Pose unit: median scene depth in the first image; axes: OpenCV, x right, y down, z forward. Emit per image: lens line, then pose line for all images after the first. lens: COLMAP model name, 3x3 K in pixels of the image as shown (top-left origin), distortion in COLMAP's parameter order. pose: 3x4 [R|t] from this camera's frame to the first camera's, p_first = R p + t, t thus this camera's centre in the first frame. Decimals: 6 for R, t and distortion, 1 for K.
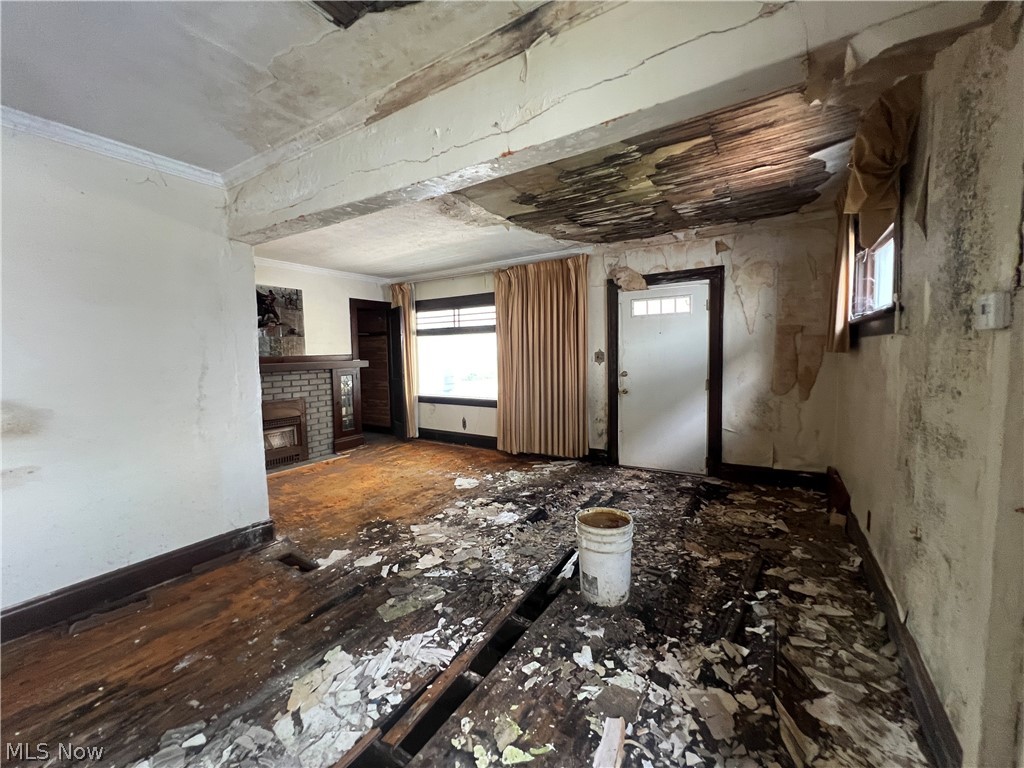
lens RADIAL K [[412.9, 0, 513.2], [0, 412.9, 381.9], [0, 0, 1]] dist [-0.000210, 0.000051]
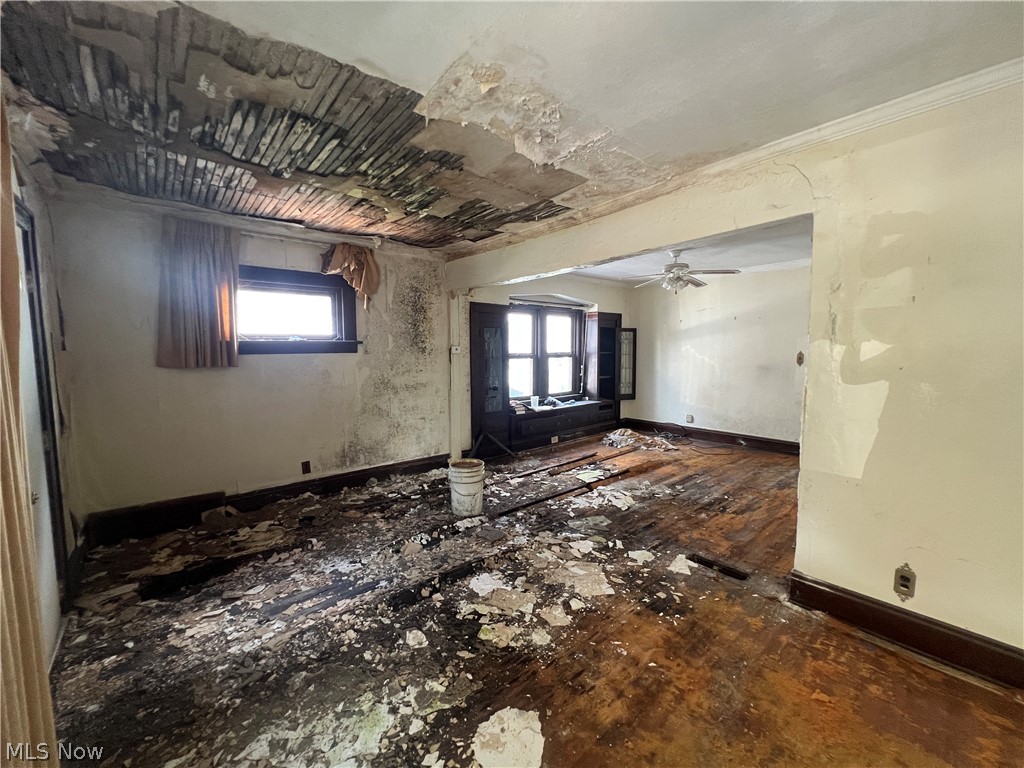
lens RADIAL K [[412.9, 0, 514.3], [0, 412.9, 382.9], [0, 0, 1]] dist [0.000807, 0.000041]
pose [[-0.958157, 0.005486, 0.286192, -0.327686], [0.049659, 0.987842, 0.147319, -0.160623], [-0.281904, 0.155367, -0.946779, 1.913652]]
